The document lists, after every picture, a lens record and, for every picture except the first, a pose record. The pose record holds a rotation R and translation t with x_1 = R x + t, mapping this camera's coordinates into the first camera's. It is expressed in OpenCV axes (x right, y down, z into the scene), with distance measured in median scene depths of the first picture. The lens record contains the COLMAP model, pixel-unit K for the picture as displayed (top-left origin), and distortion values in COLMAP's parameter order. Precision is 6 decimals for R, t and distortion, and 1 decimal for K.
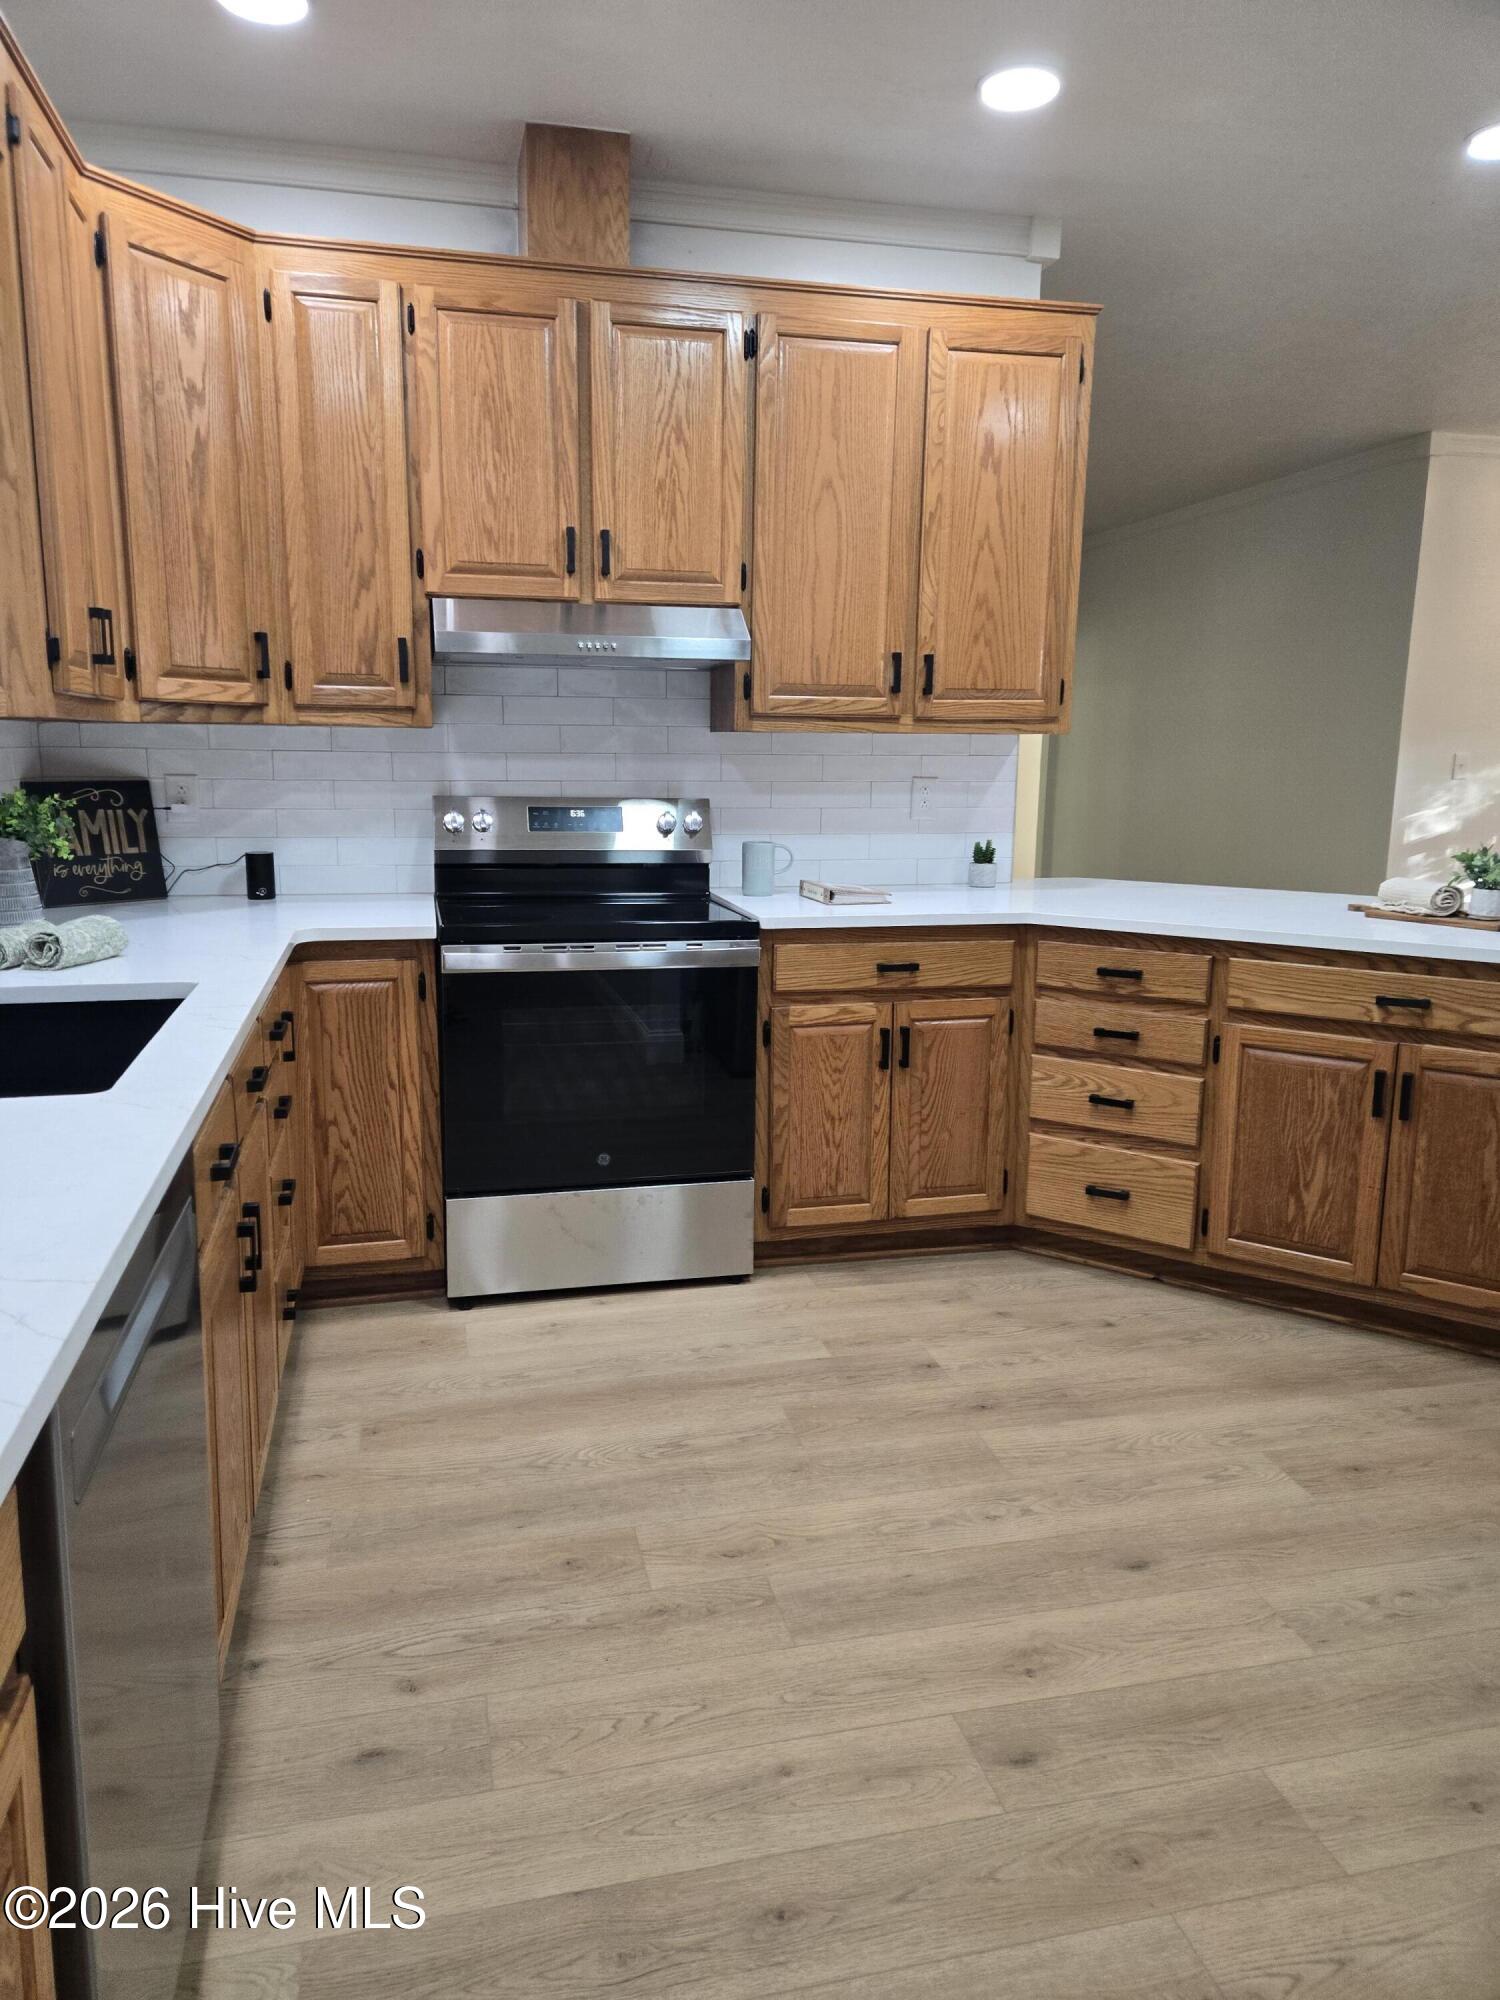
lens RADIAL K [[1309.6, 0, 721.6], [0, 1309.6, 968.6], [0, 0, 1]] dist [0.078390, -0.072475]
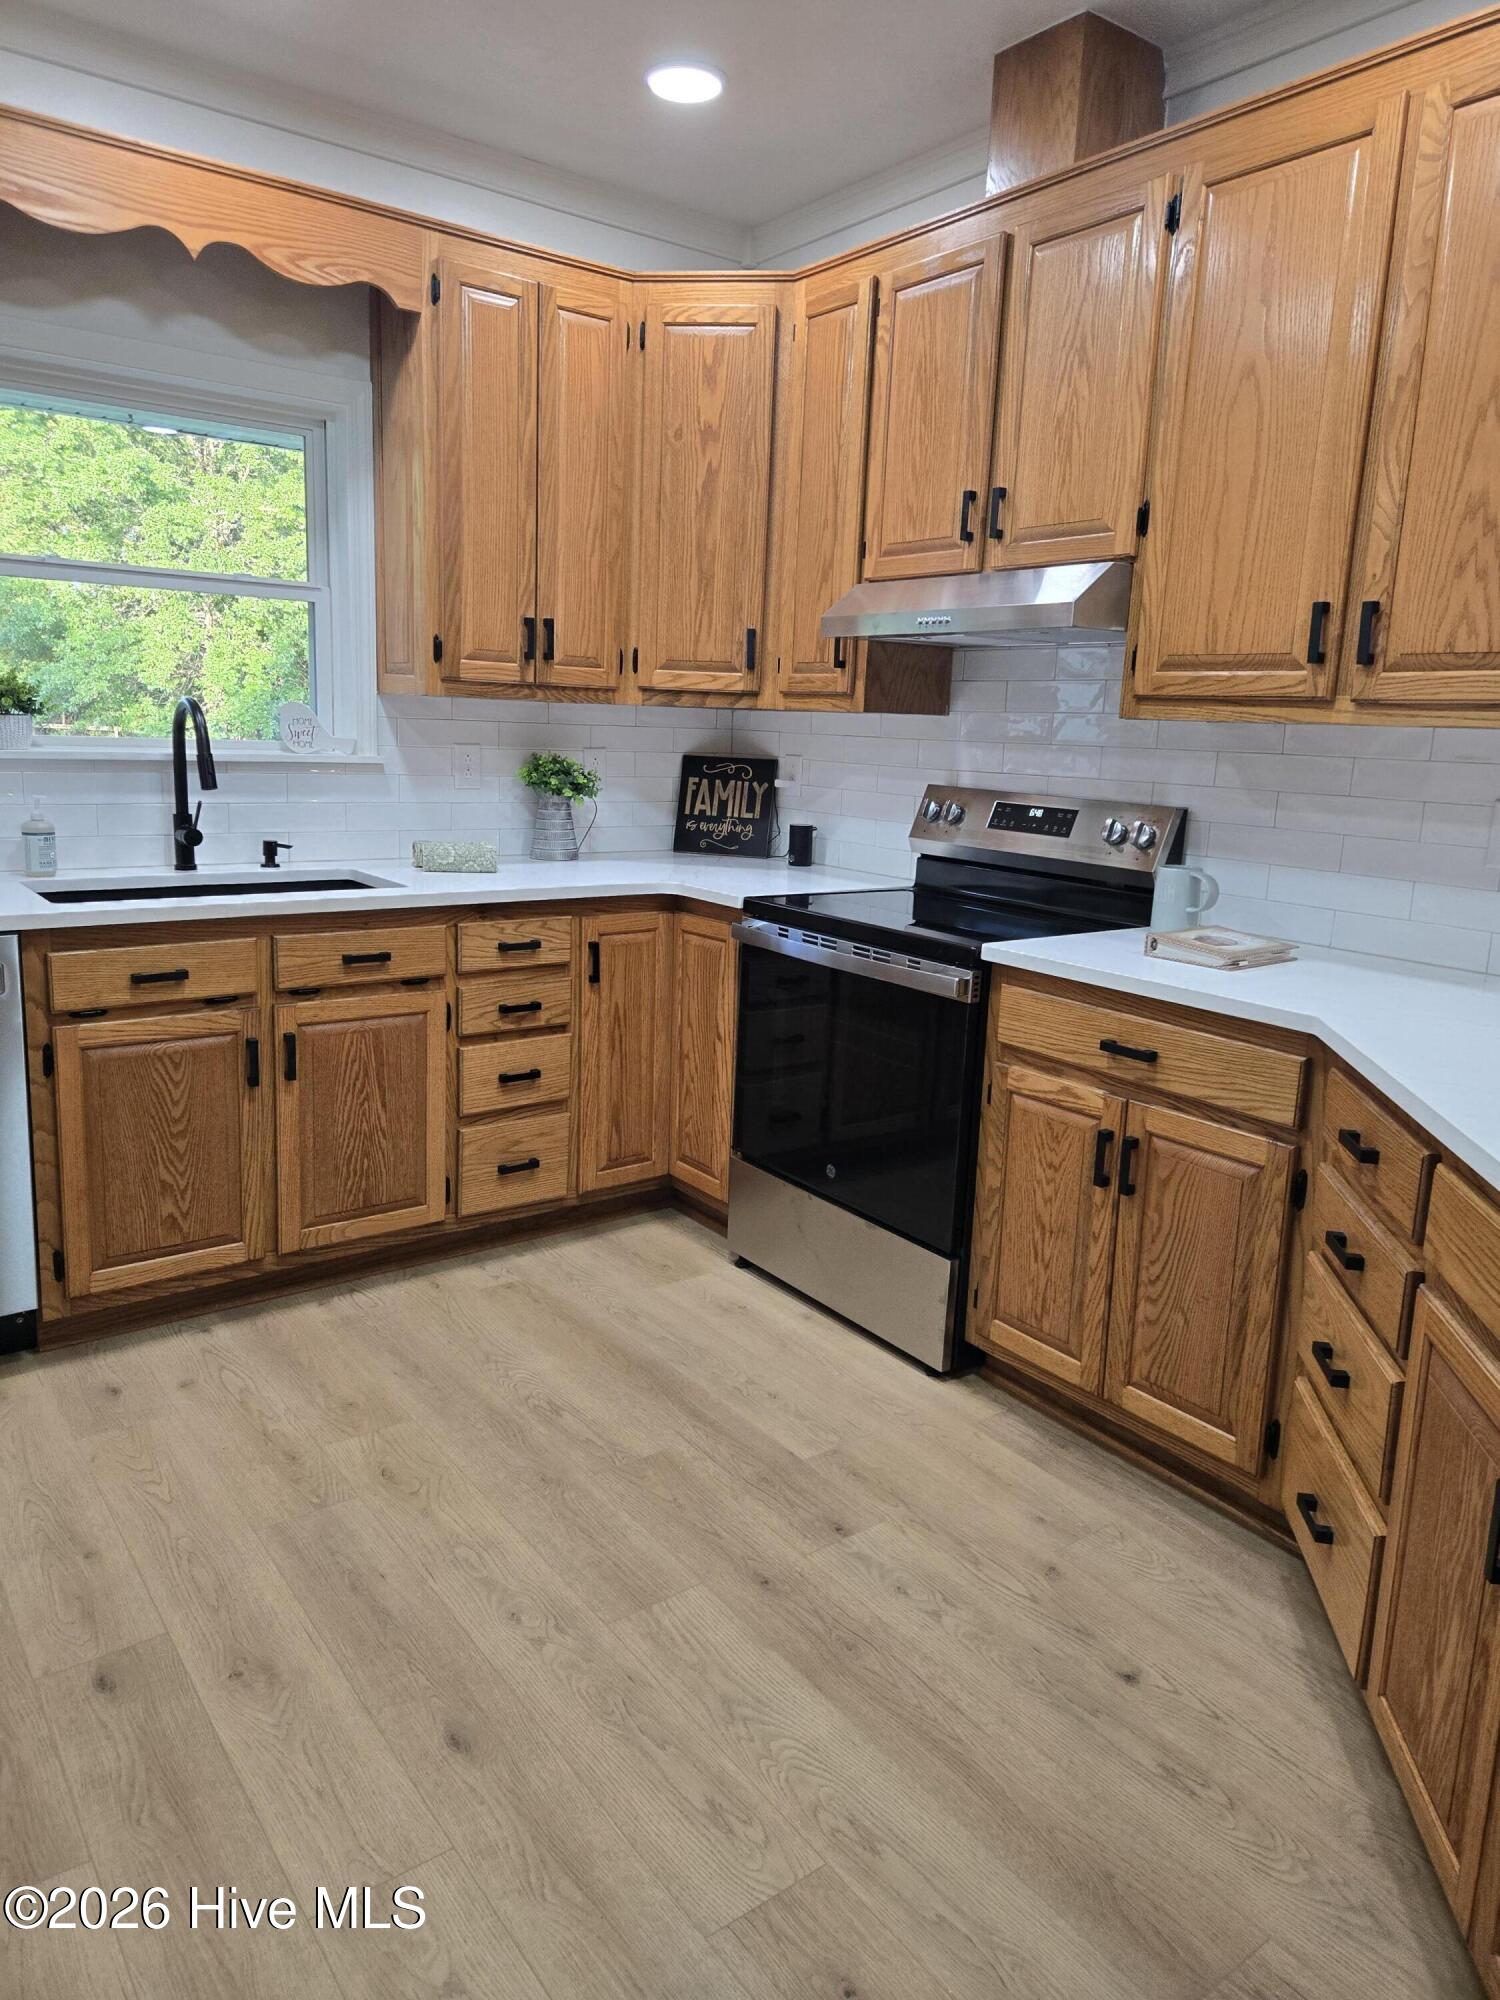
lens RADIAL K [[1329.7, 0, 737.7], [0, 1329.7, 960.6], [0, 0, 1]] dist [0.078130, -0.074805]
pose [[0.408517, 0.169373, -0.896899, 0.691763], [-0.189689, 0.976932, 0.098087, -0.079596], [0.892823, 0.130062, 0.431221, 0.498315]]
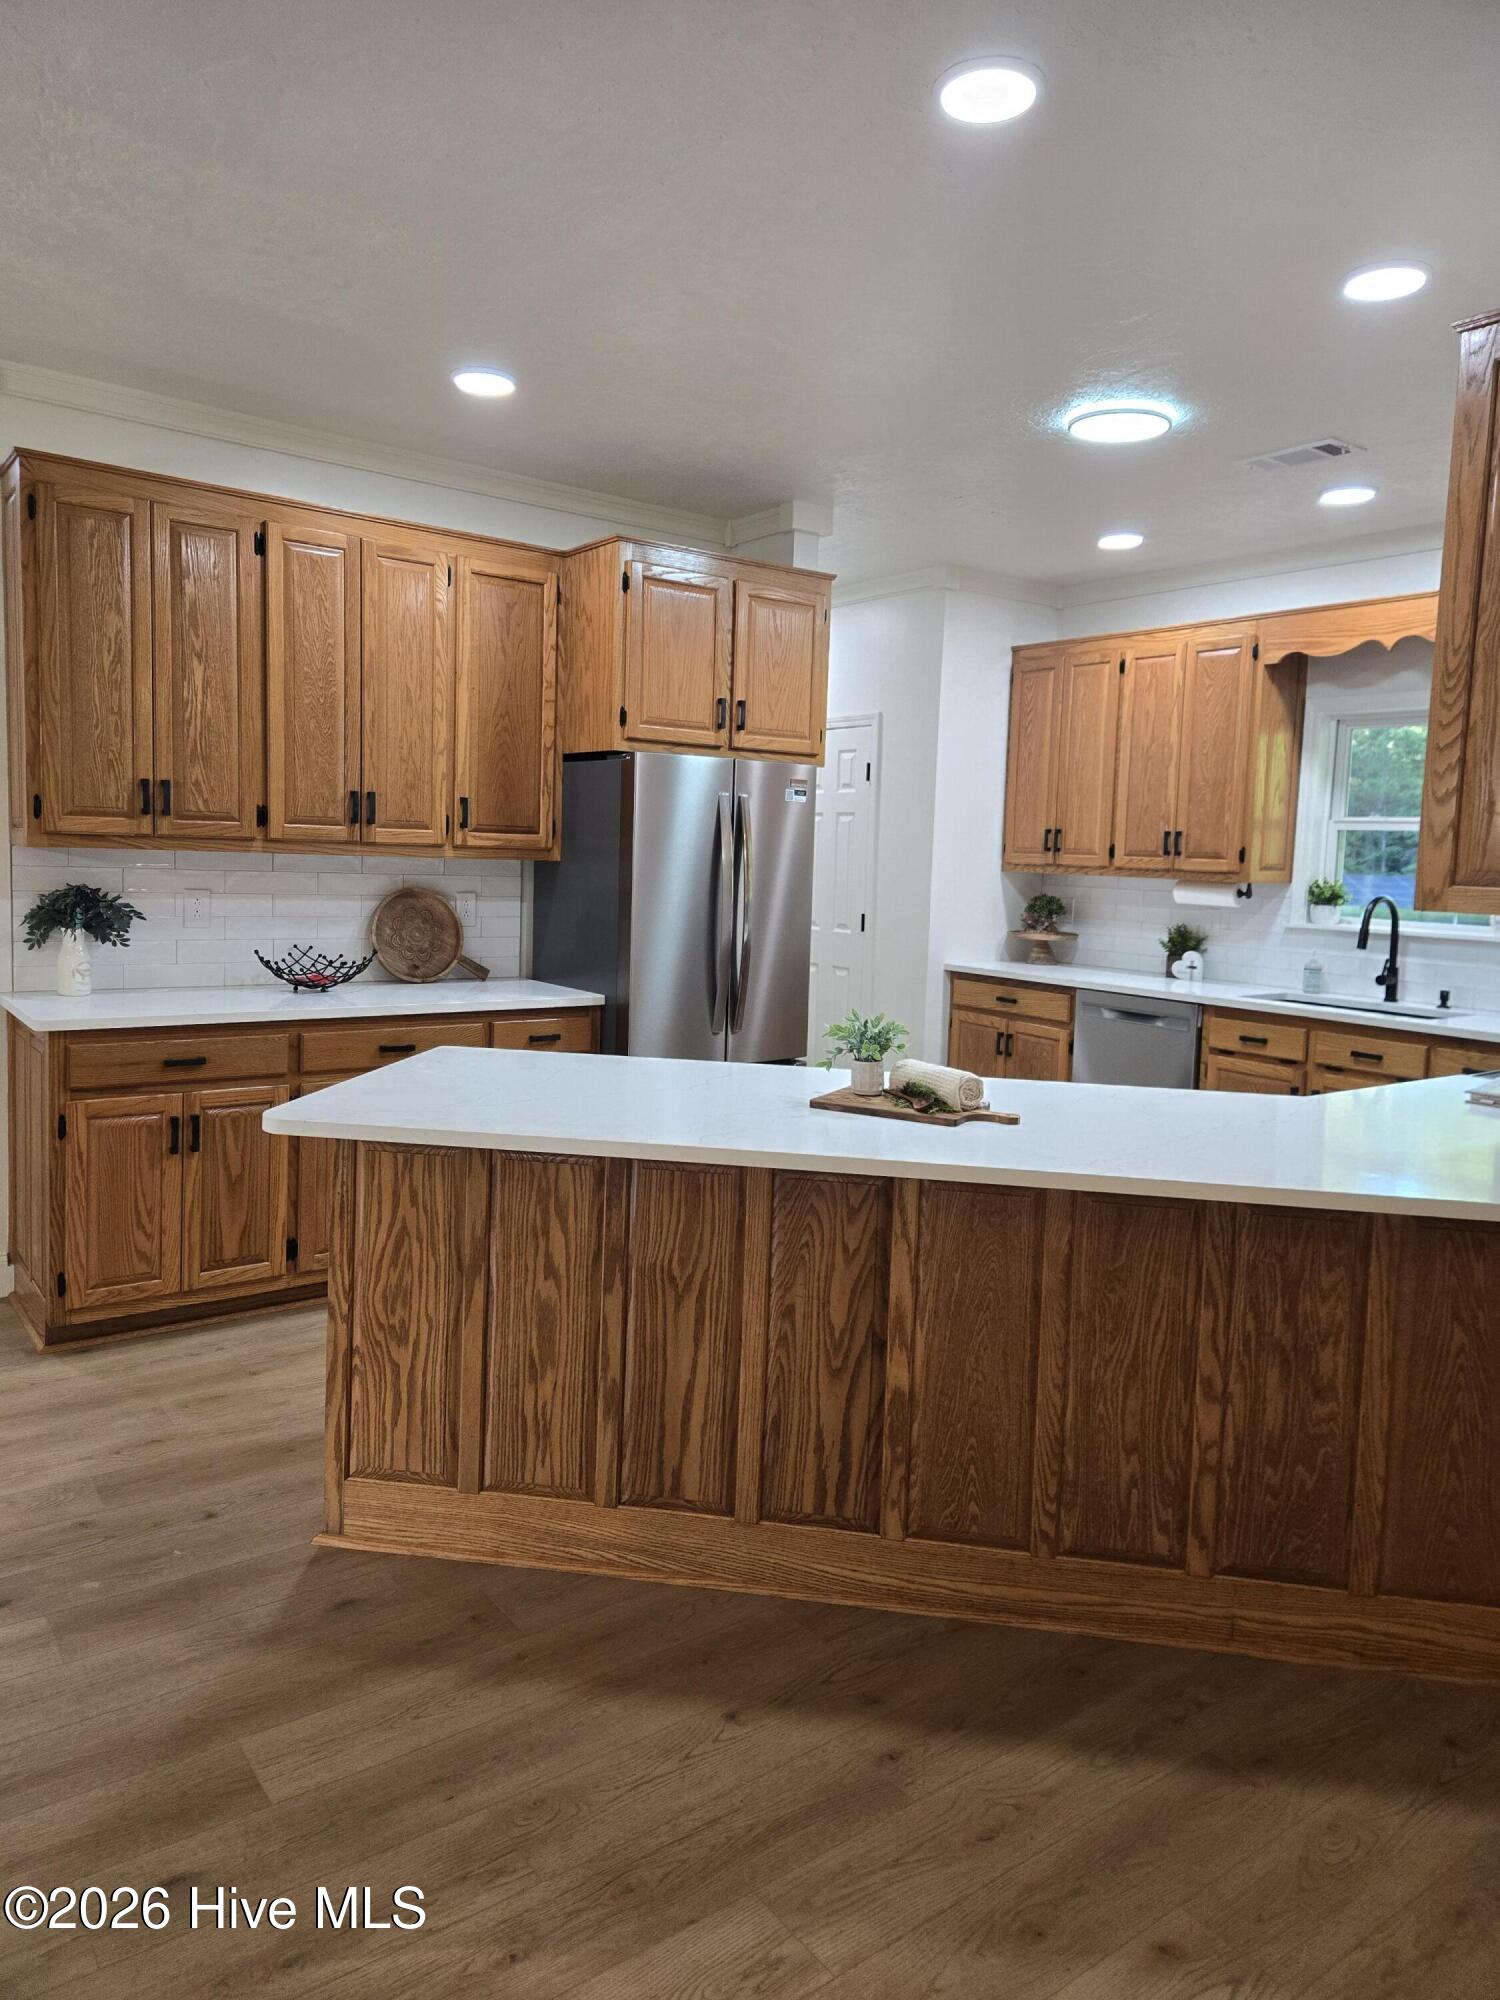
lens RADIAL K [[1350.6, 0, 759.3], [0, 1350.6, 950.5], [0, 0, 1]] dist [0.033727, -0.002568]
pose [[-0.909248, -0.007591, -0.416186, 0.977567], [-0.112296, 0.967236, 0.227693, -0.314308], [0.400822, 0.253765, -0.880310, 1.668916]]
